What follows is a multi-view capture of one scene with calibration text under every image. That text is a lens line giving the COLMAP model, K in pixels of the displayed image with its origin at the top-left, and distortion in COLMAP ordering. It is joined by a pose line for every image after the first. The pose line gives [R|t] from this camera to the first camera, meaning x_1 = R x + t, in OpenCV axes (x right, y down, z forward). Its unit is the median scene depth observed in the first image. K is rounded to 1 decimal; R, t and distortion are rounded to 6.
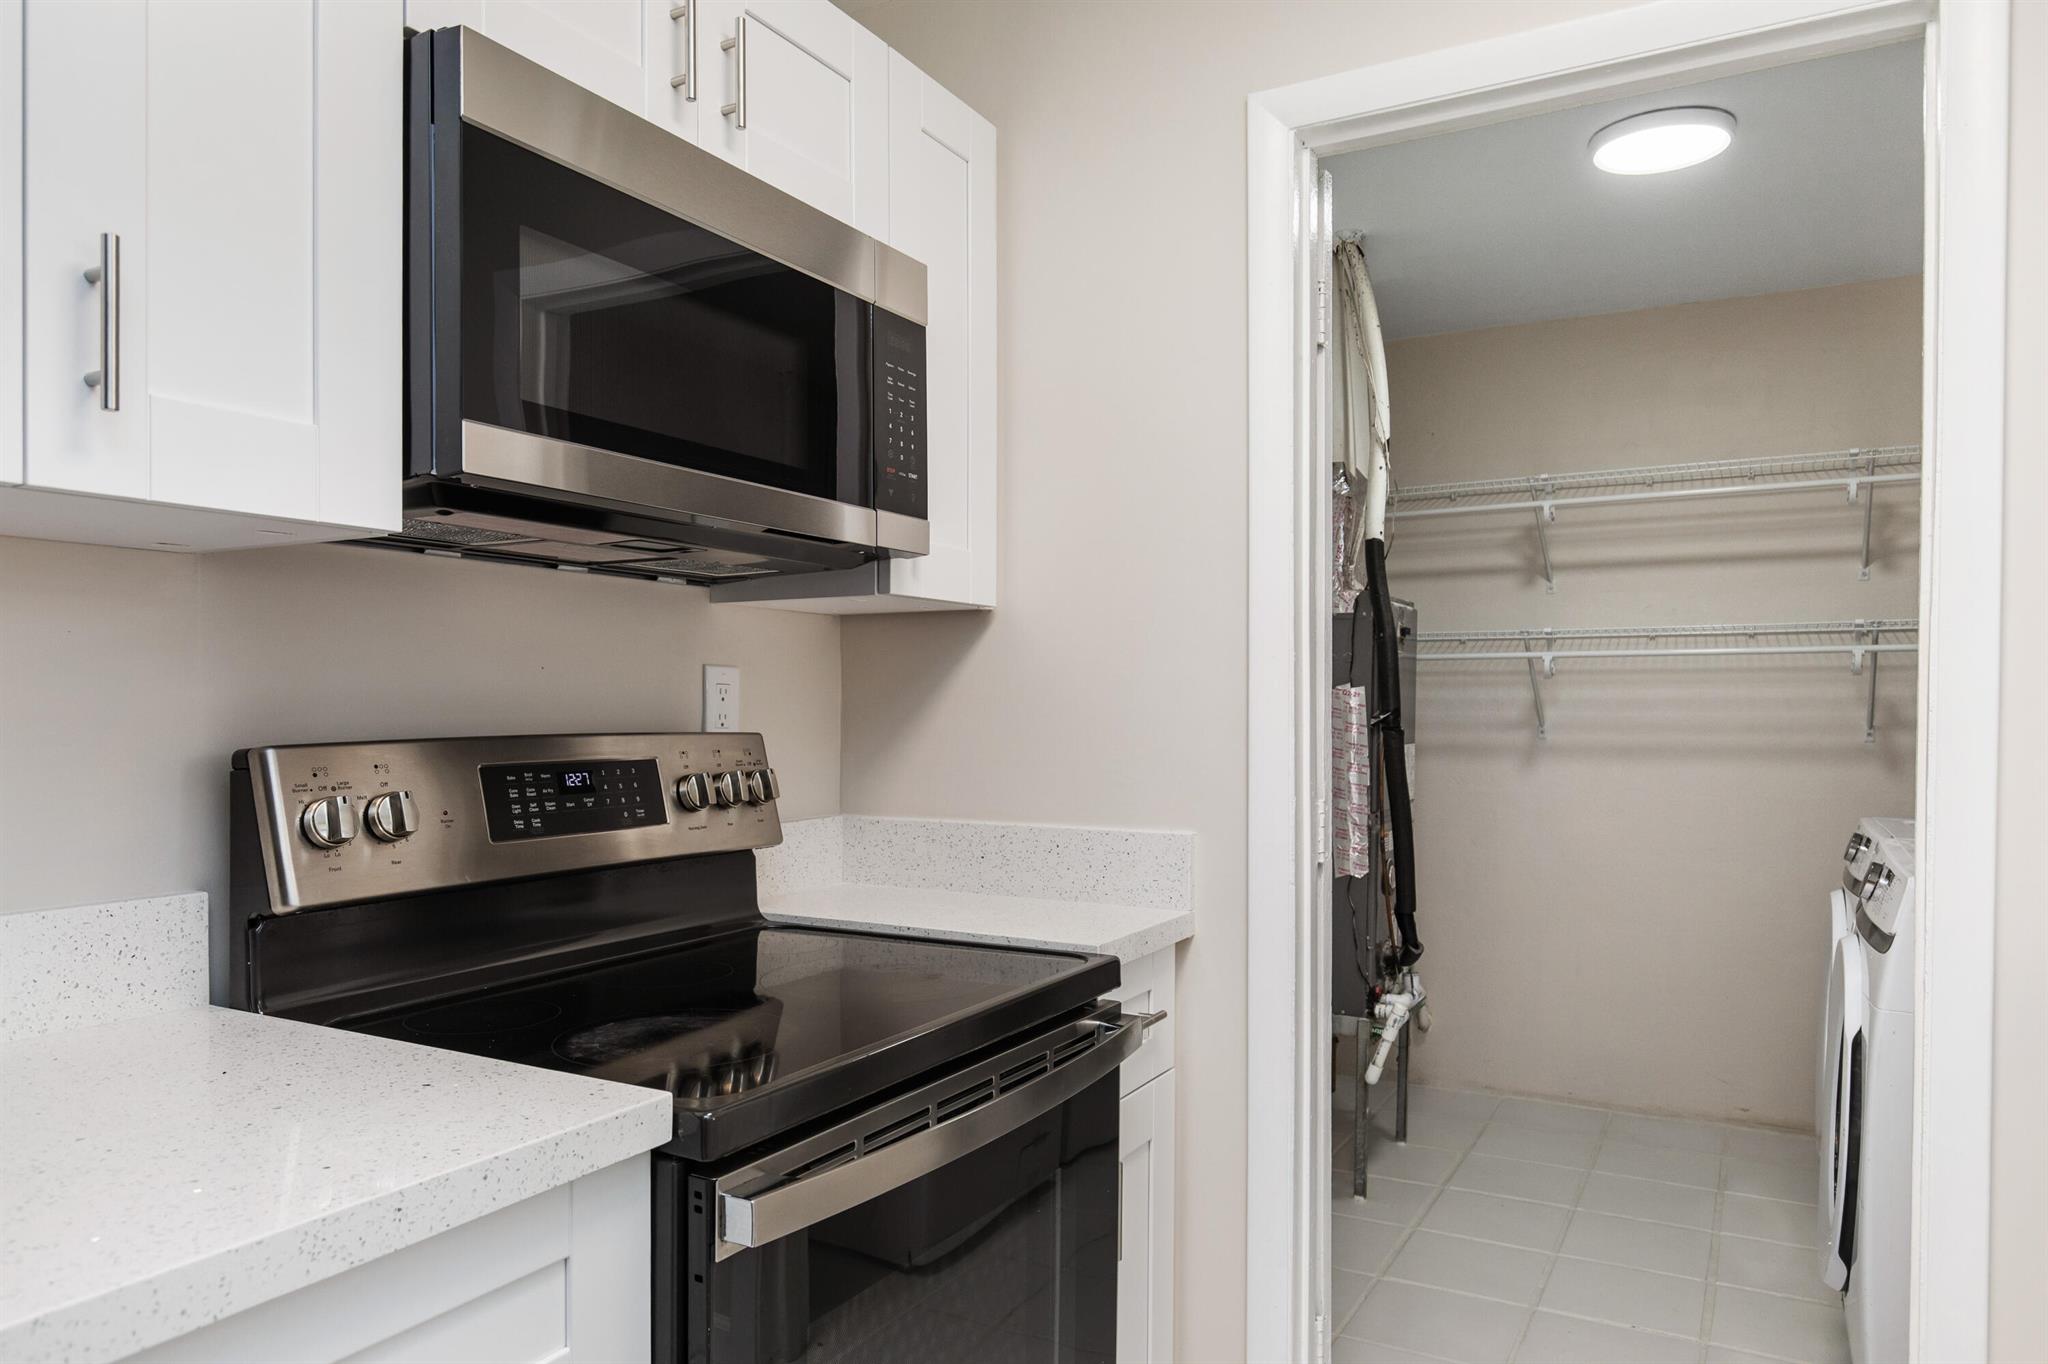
lens RADIAL K [[1360.0, 0, 1010.2], [0, 1360.0, 721.1], [0, 0, 1]] dist [0.003090, -0.009599]
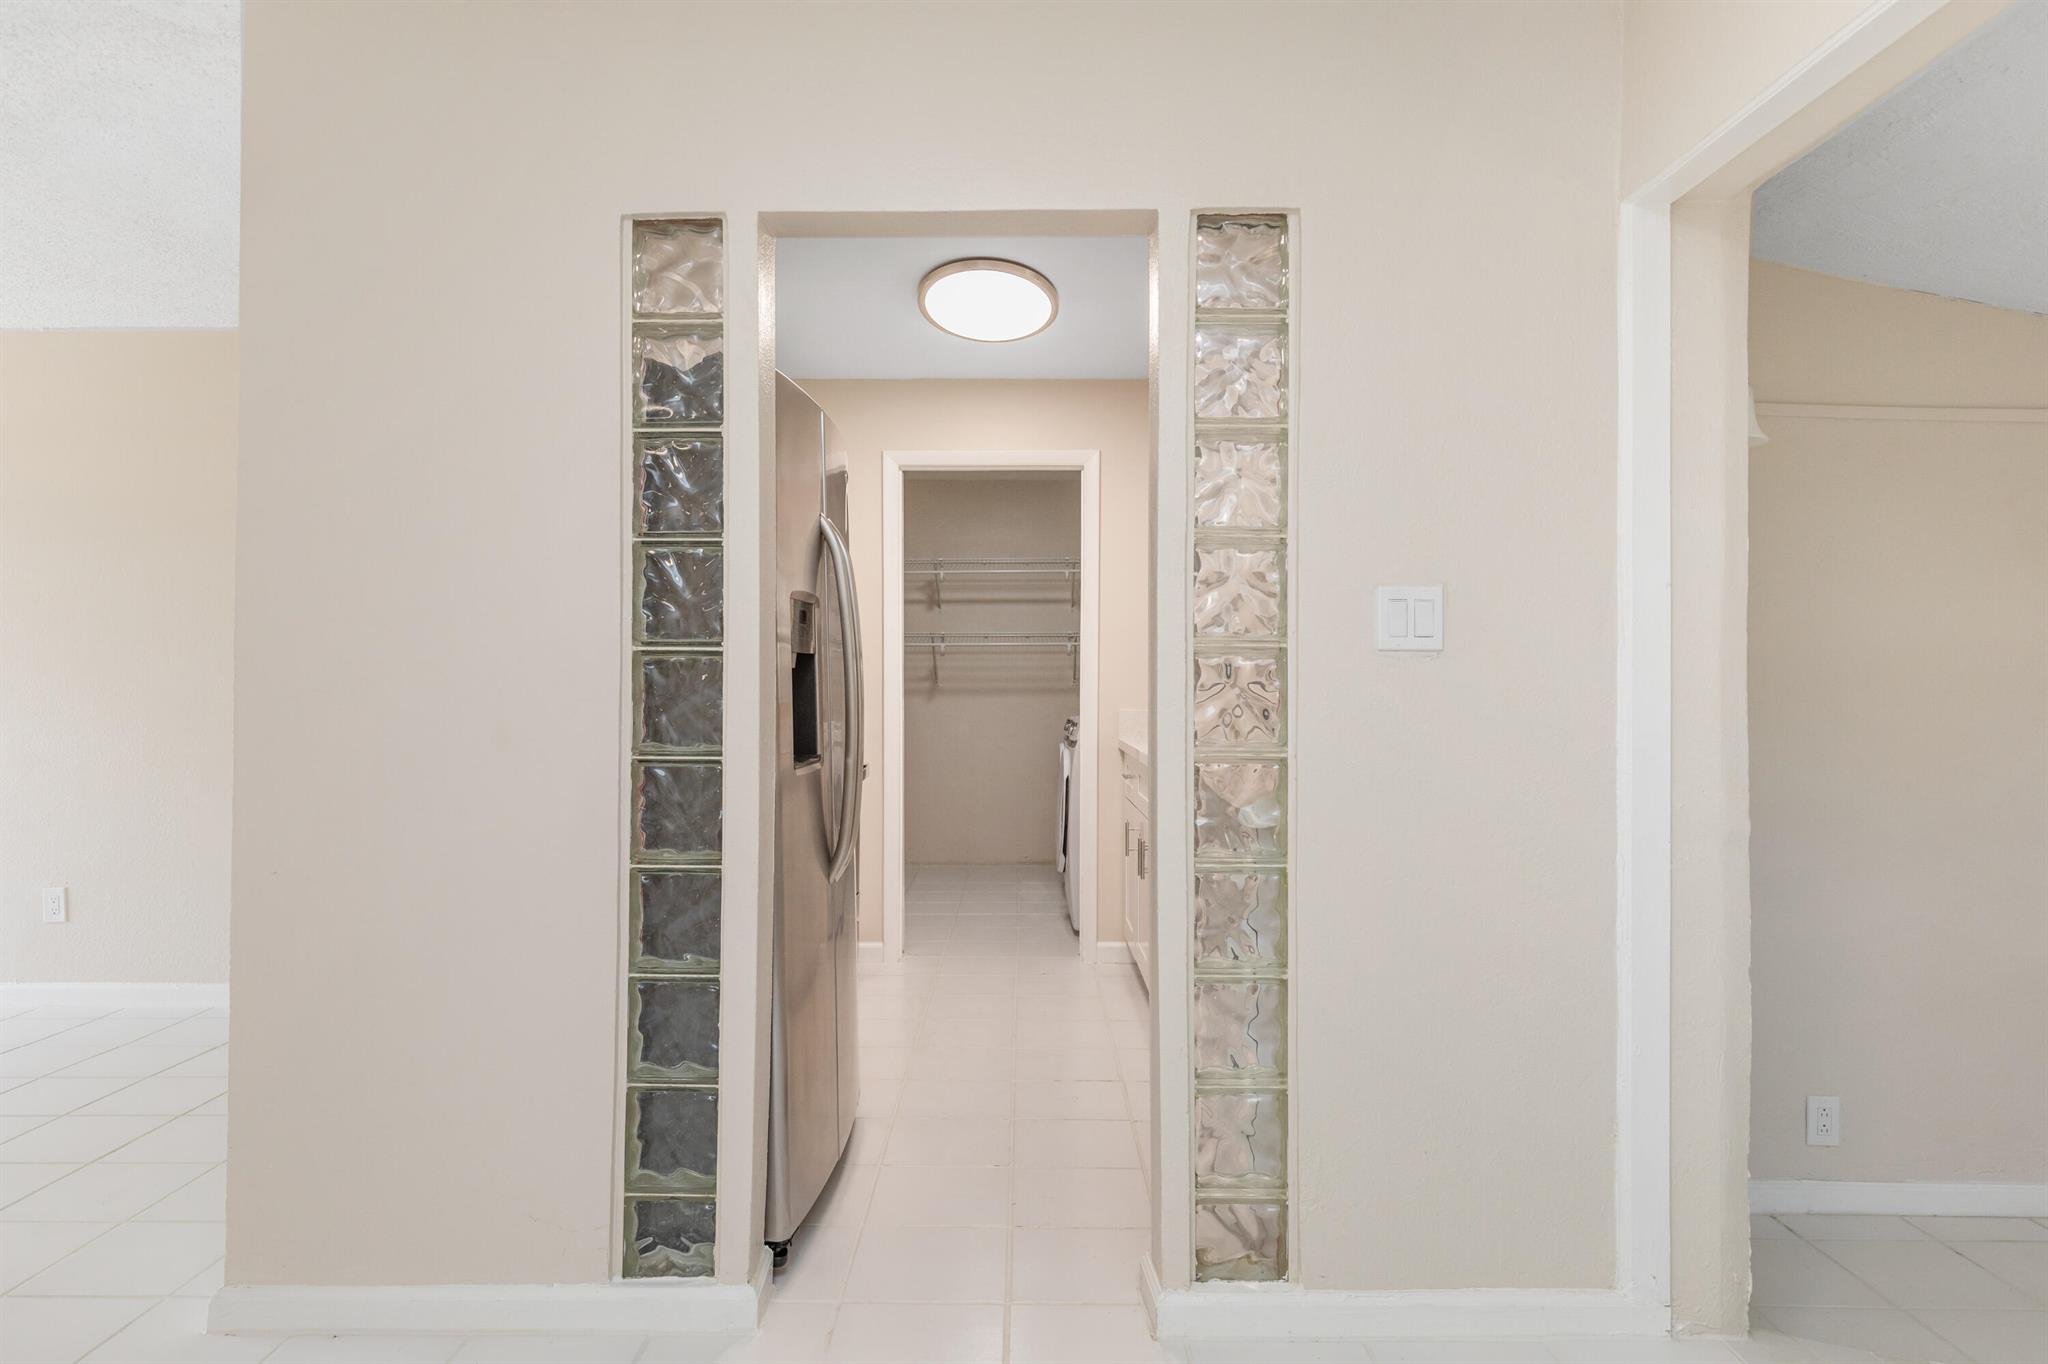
lens RADIAL K [[1213.5, 0, 1019.8], [0, 1213.5, 683.7], [0, 0, 1]] dist [0.000814, -0.000003]
pose [[0.872712, -0.002154, 0.488231, -0.484705], [0.005721, 0.999967, -0.005814, 0.027036], [-0.488202, 0.007867, 0.872695, -0.805076]]
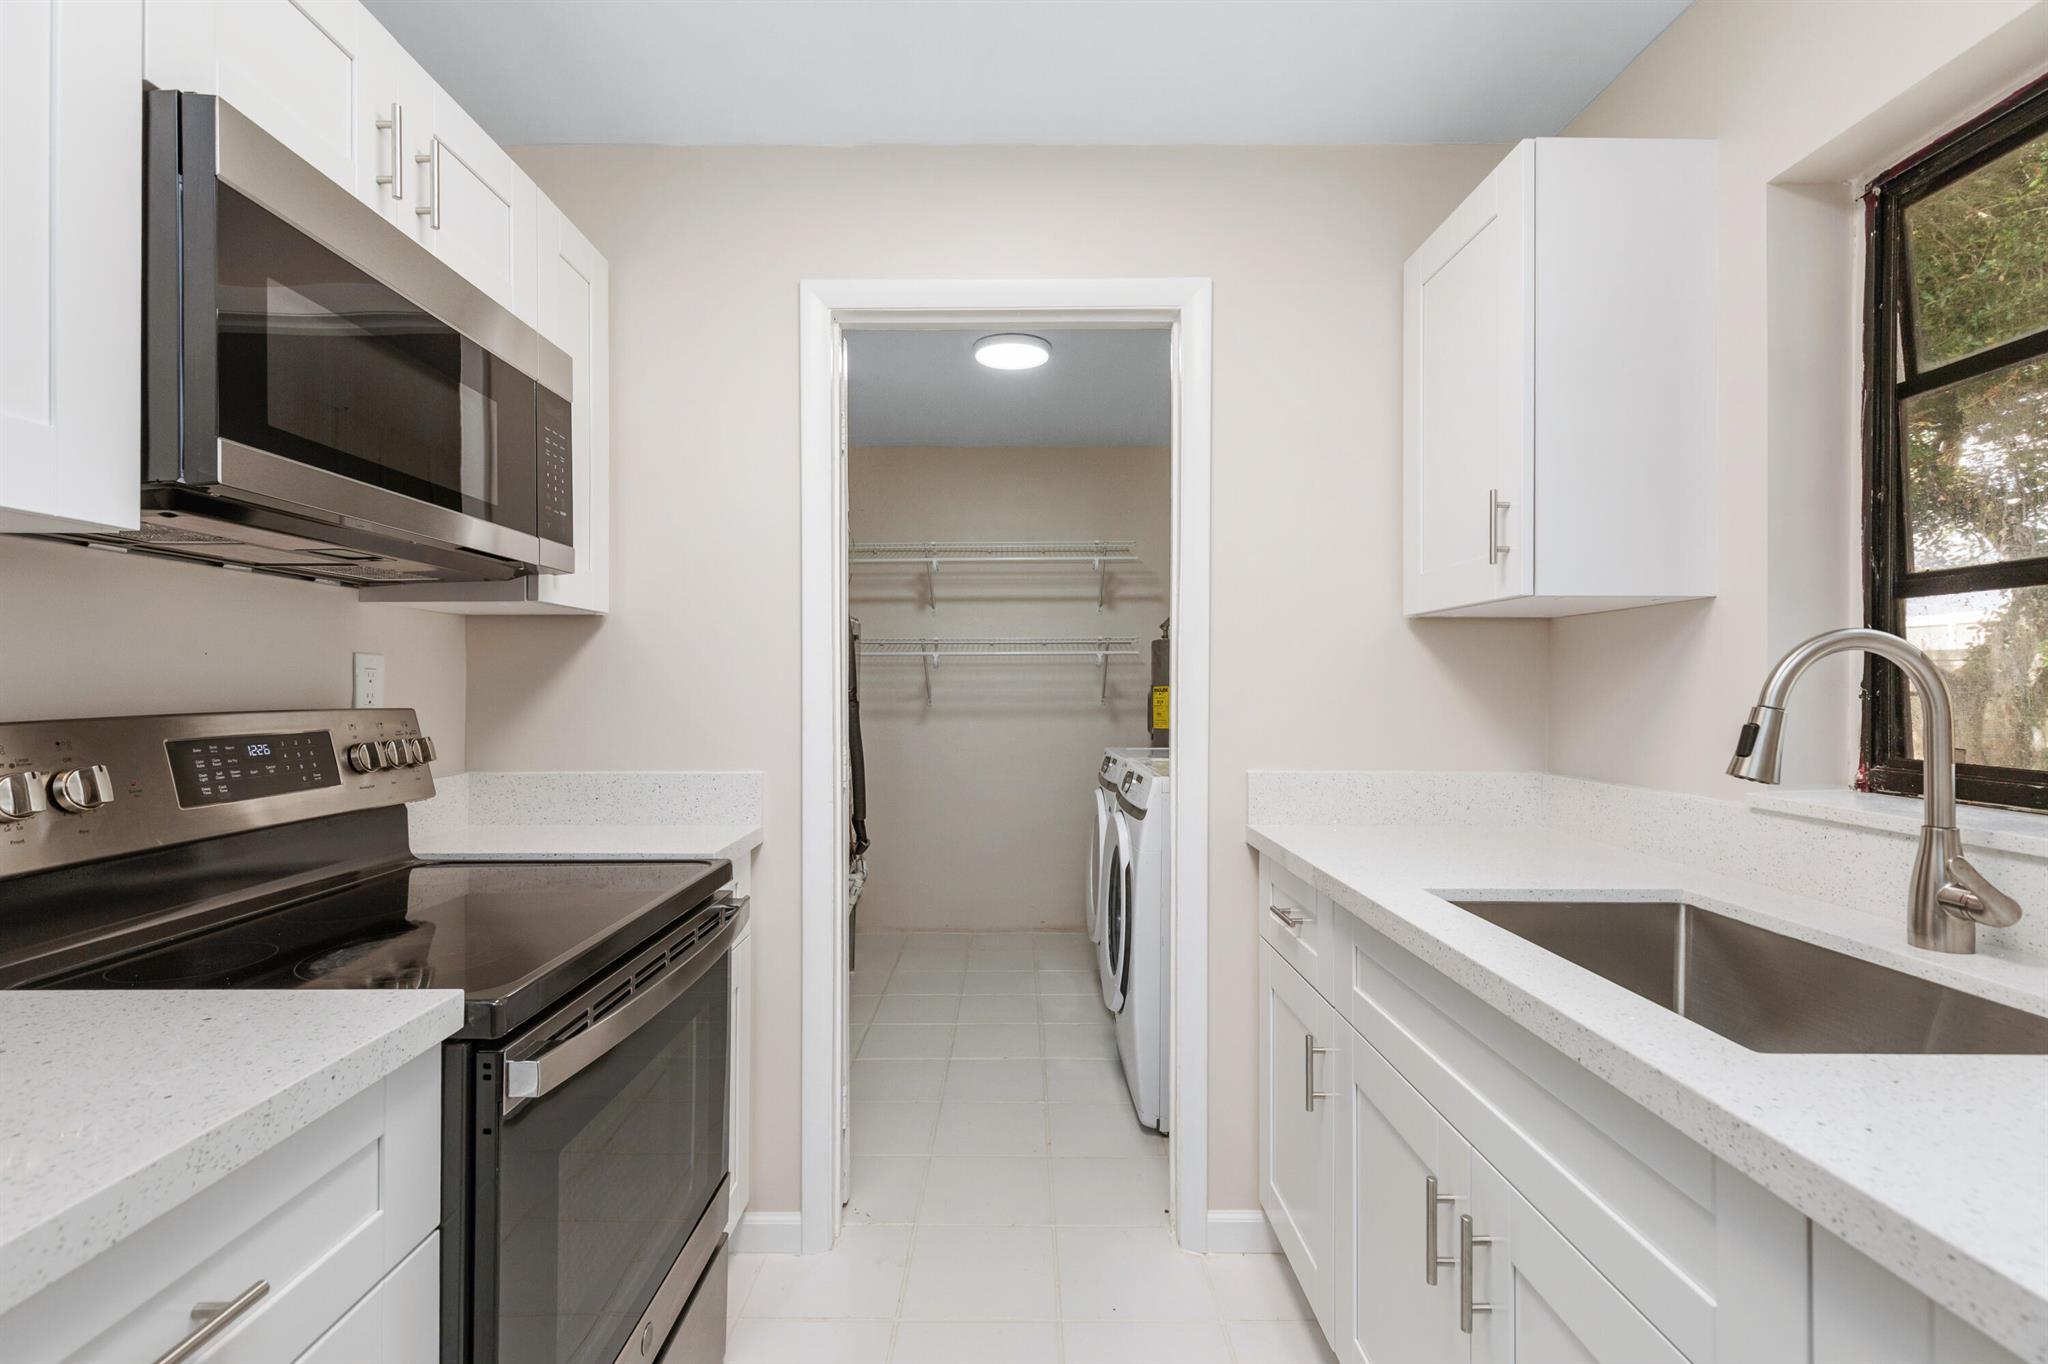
lens RADIAL K [[930.7, 0, 1020.2], [0, 930.7, 685.1], [0, 0, 1]] dist [0.004942, -0.000985]
pose [[0.869639, -0.001455, 0.493686, -0.072414], [0.007362, 0.999923, -0.010021, 0.000108], [-0.493633, 0.012349, 0.869583, -0.006753]]
